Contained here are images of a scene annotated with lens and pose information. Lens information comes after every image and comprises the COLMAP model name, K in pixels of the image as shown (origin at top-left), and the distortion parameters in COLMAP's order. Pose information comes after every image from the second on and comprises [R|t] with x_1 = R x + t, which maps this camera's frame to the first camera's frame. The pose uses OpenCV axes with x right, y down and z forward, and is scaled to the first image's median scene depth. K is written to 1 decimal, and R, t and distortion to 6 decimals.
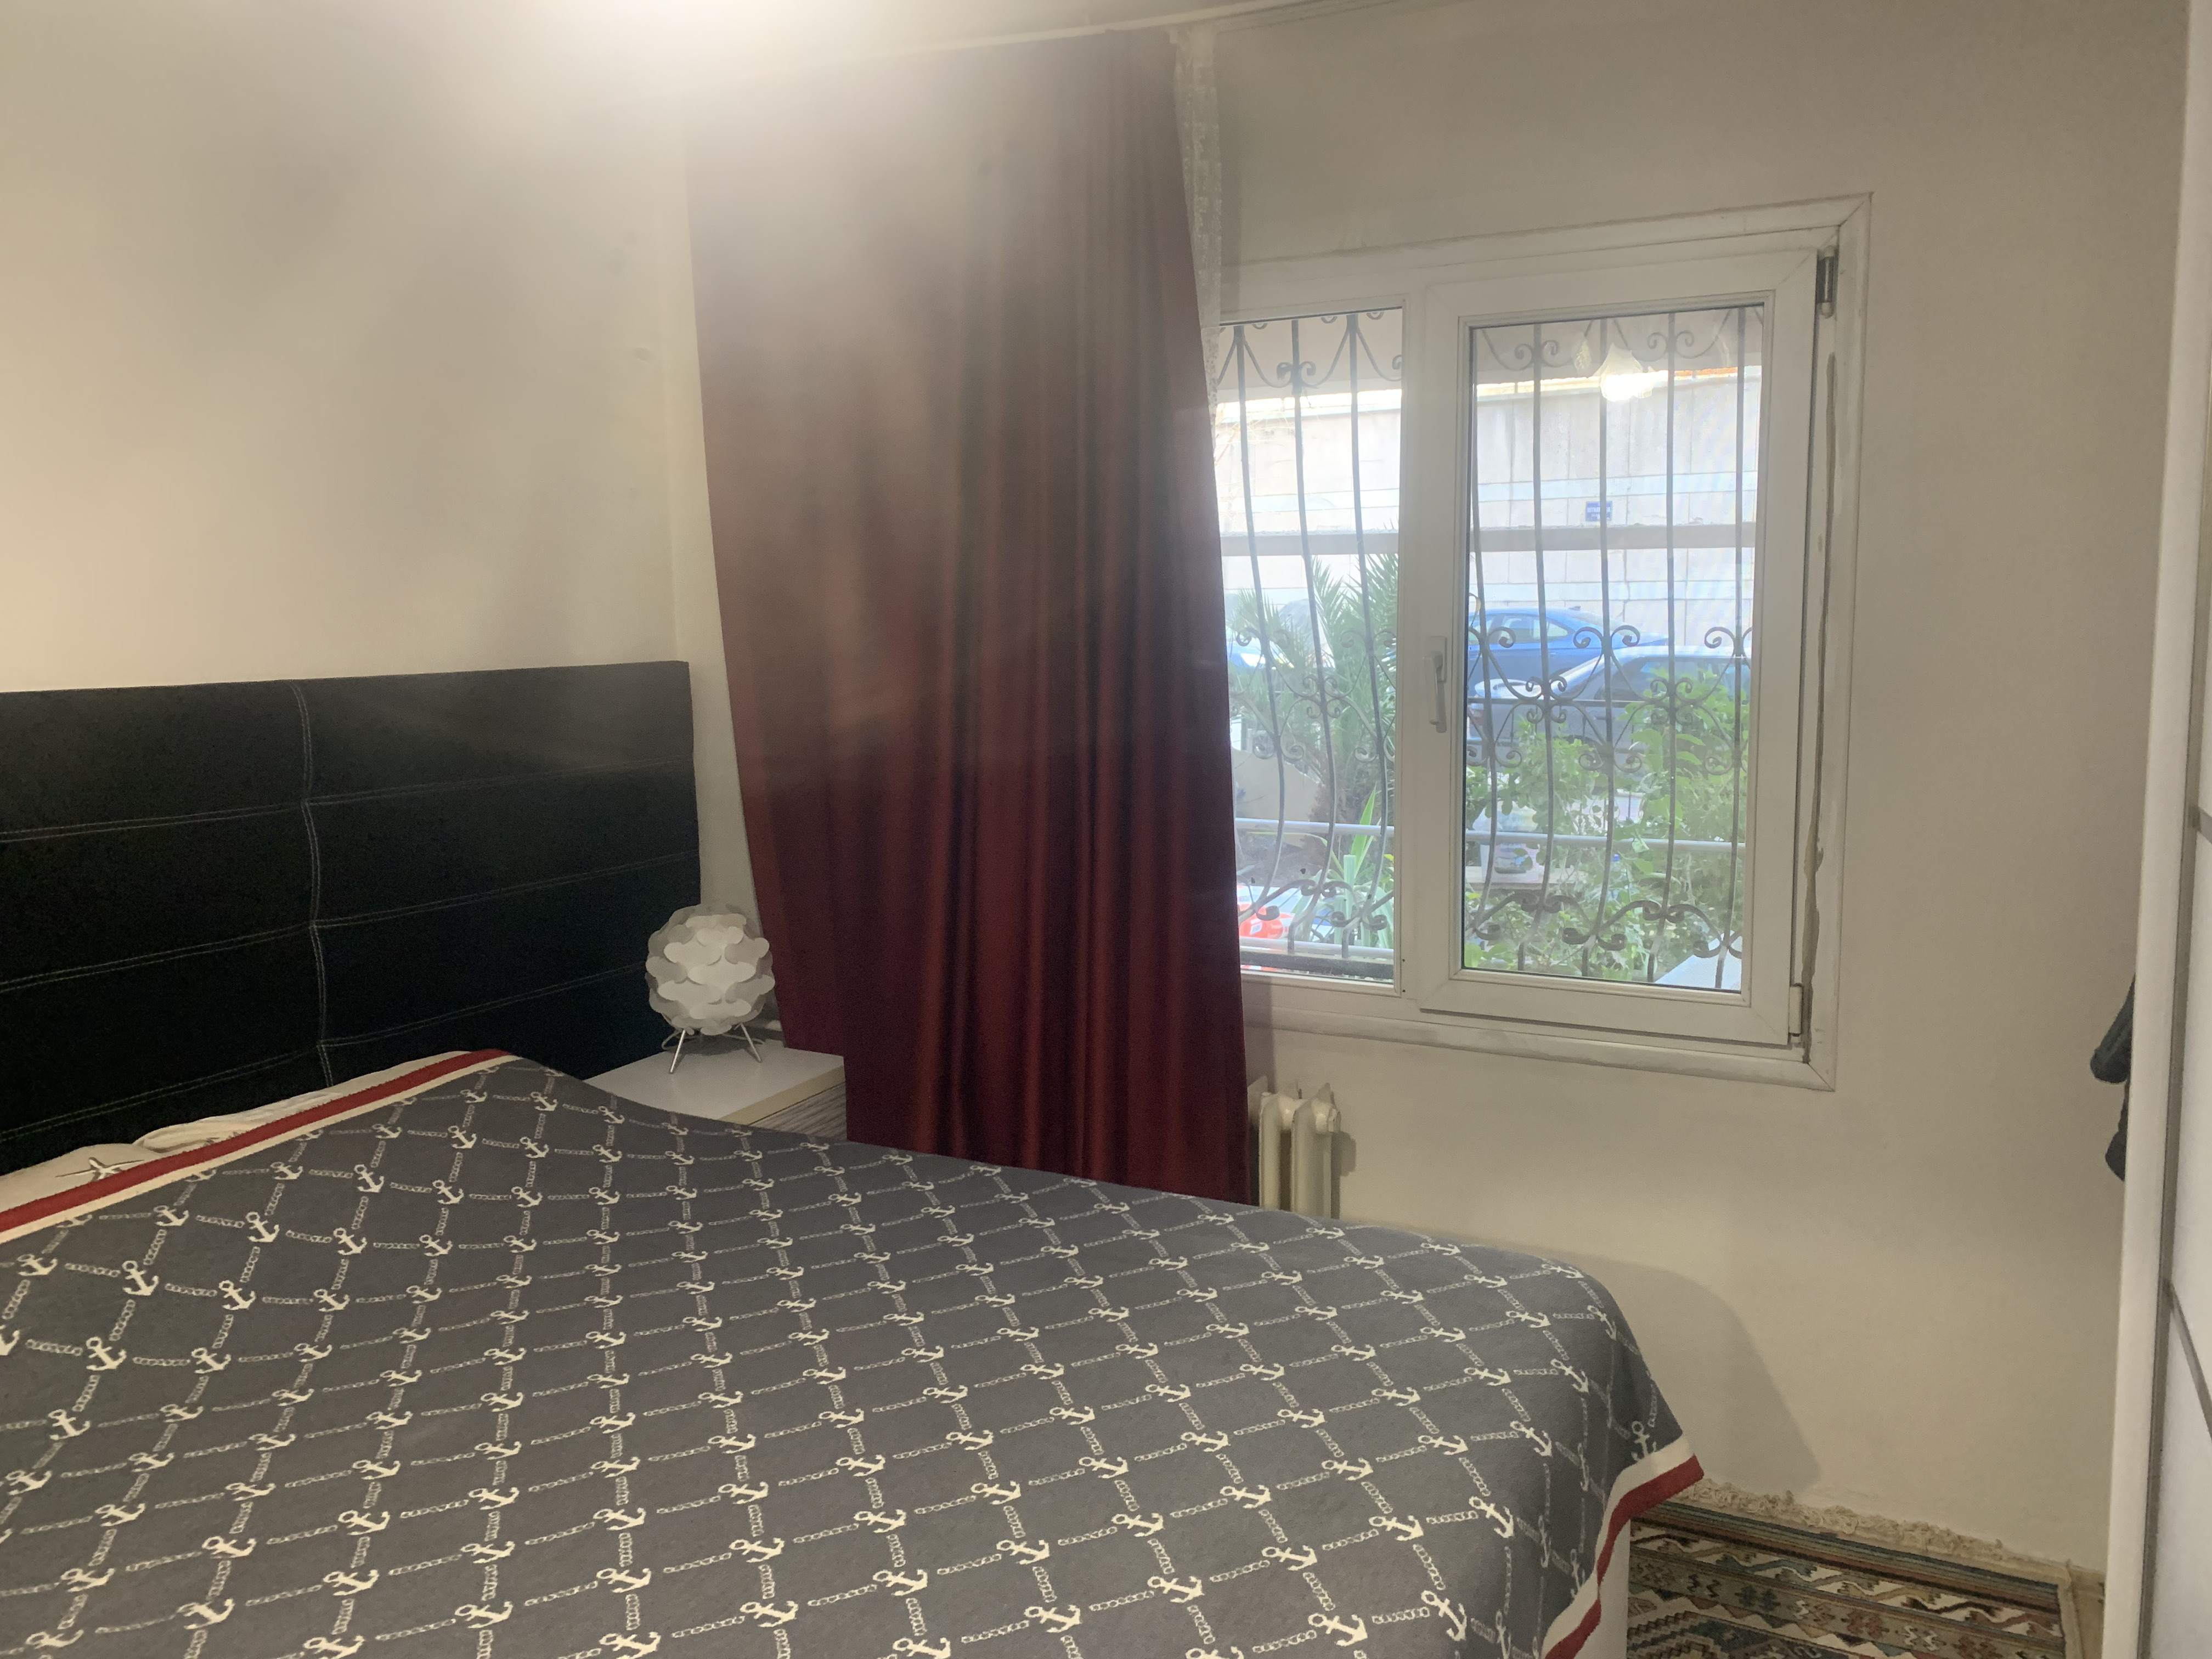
lens RADIAL K [[1667.3, 0, 1106.0], [0, 1667.3, 829.5], [0, 0, 1]] dist [0.056499, -0.001645]
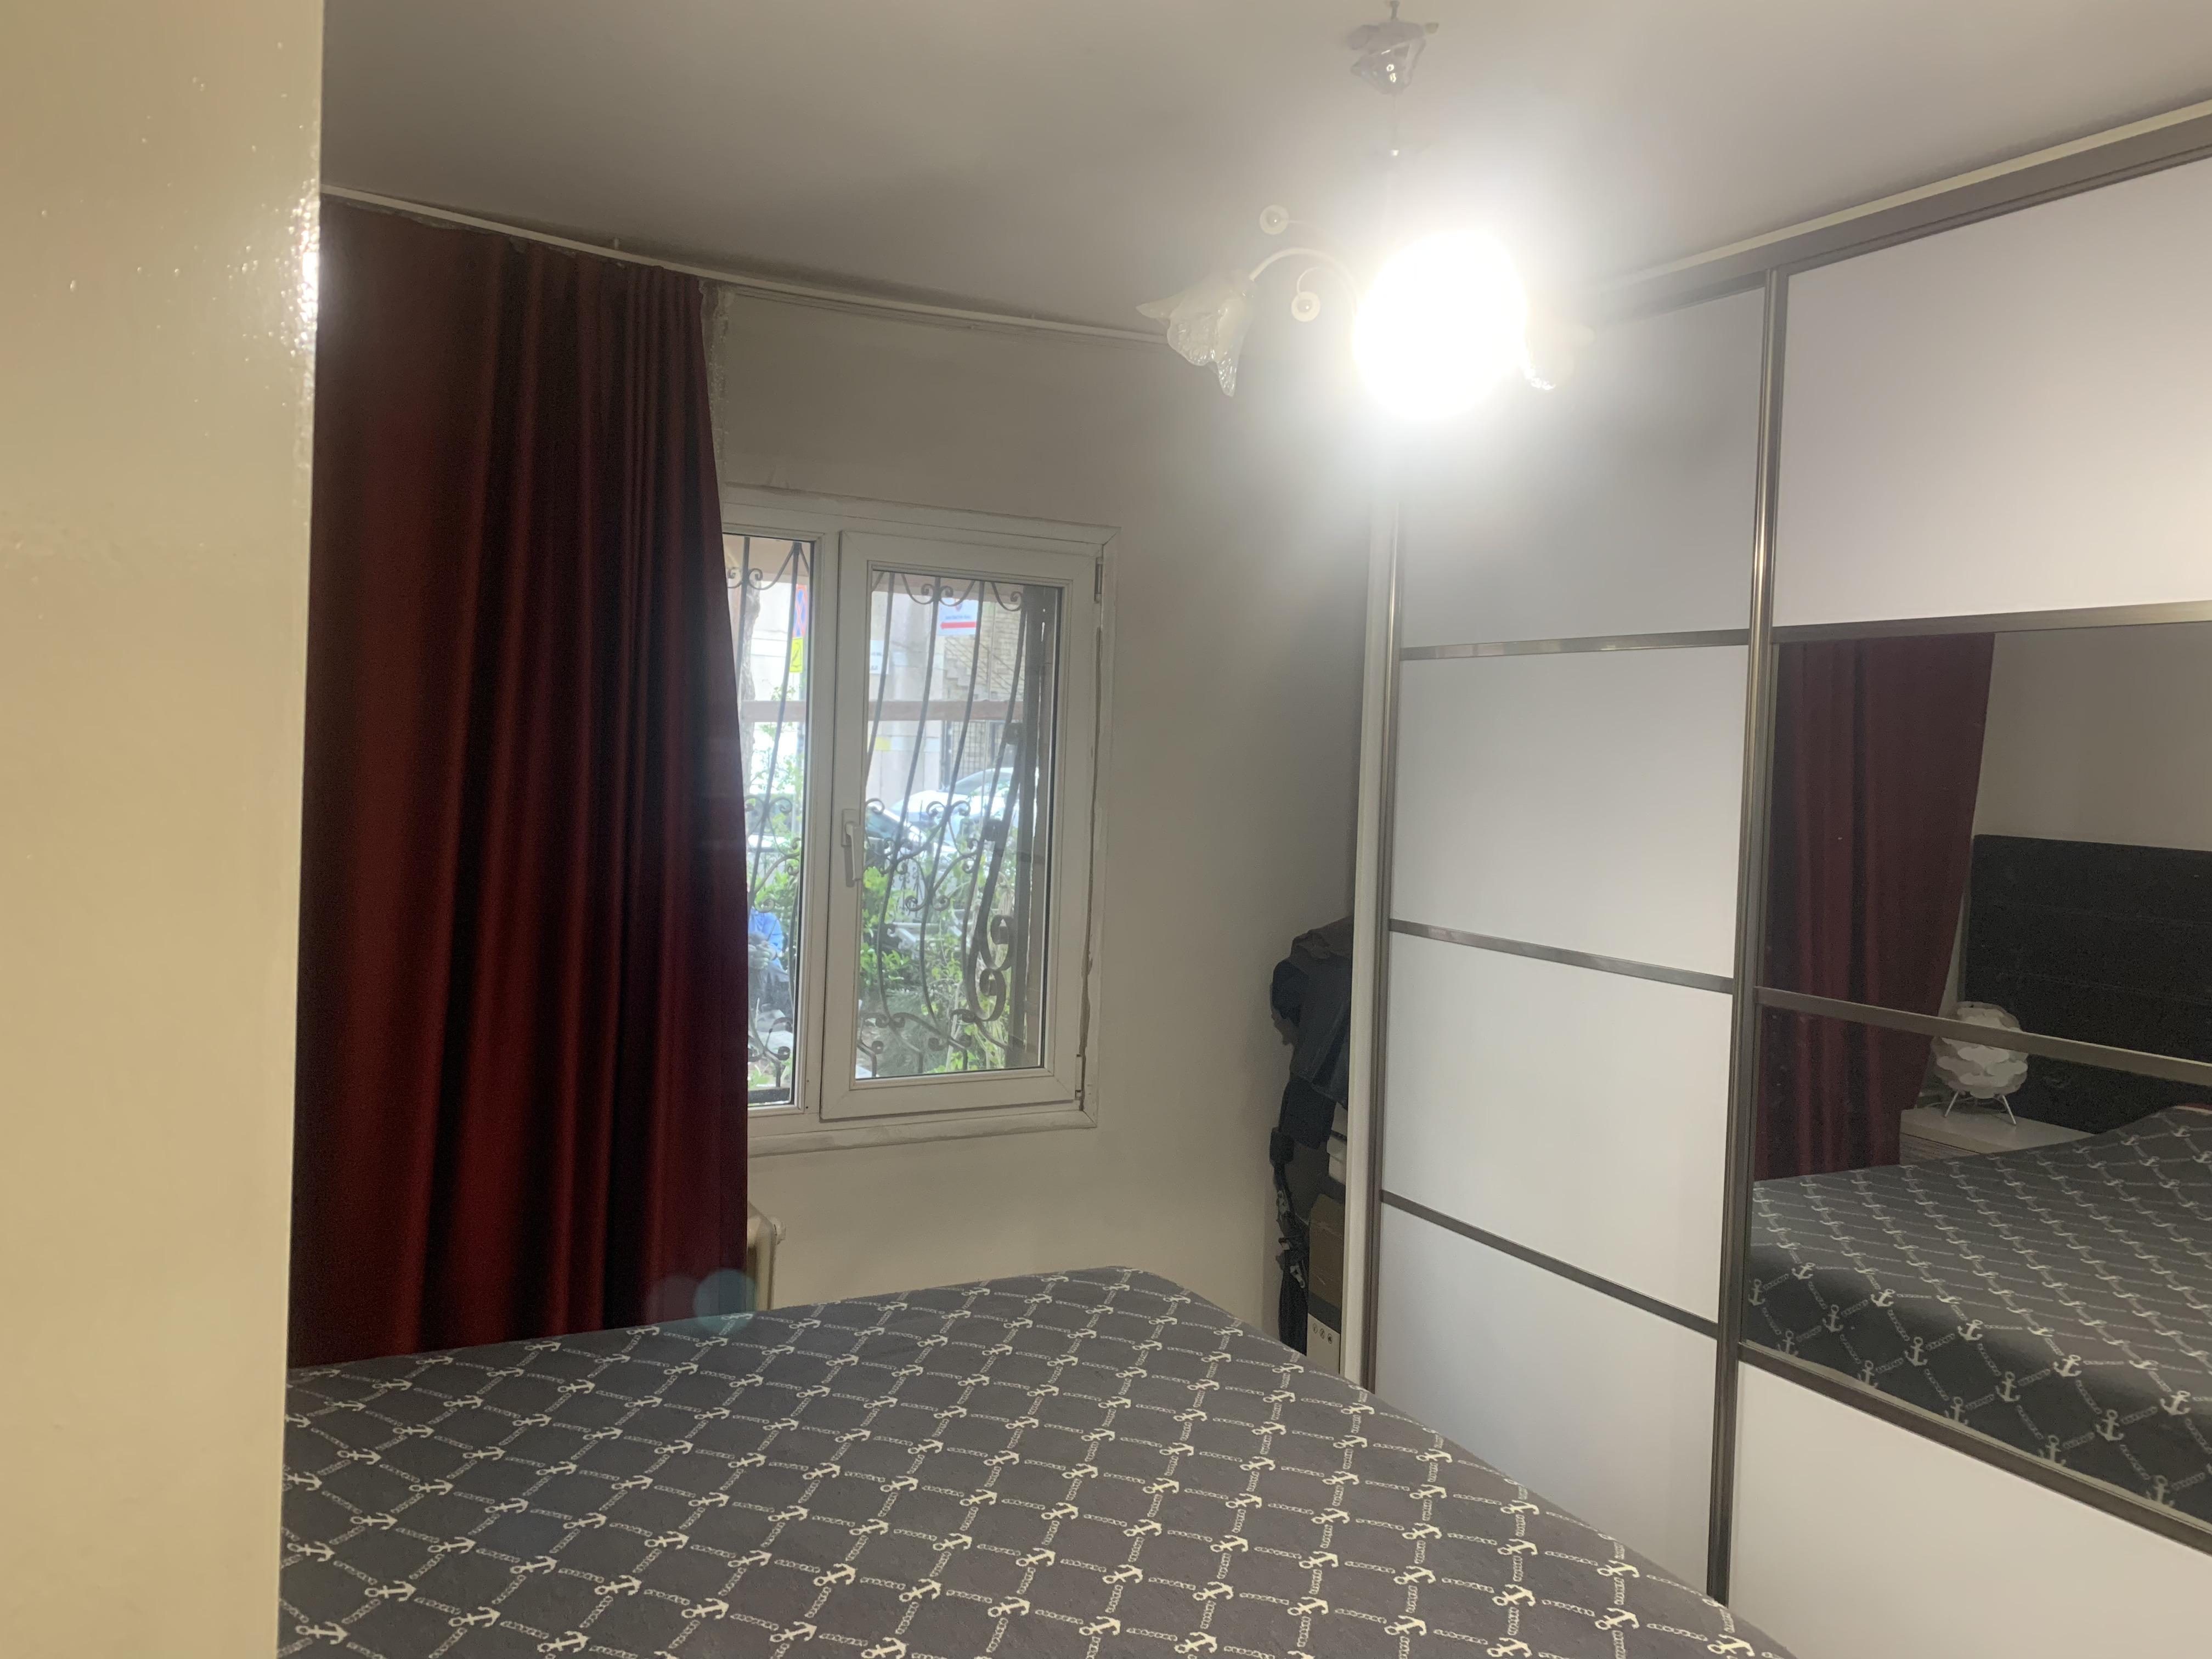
lens RADIAL K [[1676.0, 0, 1107.7], [0, 1676.0, 798.1], [0, 0, 1]] dist [0.060191, 0.001474]
pose [[0.573911, 0.014973, 0.818781, -0.748771], [0.054032, 0.996962, -0.056104, -0.044602], [-0.817133, 0.076439, 0.571358, 0.152807]]
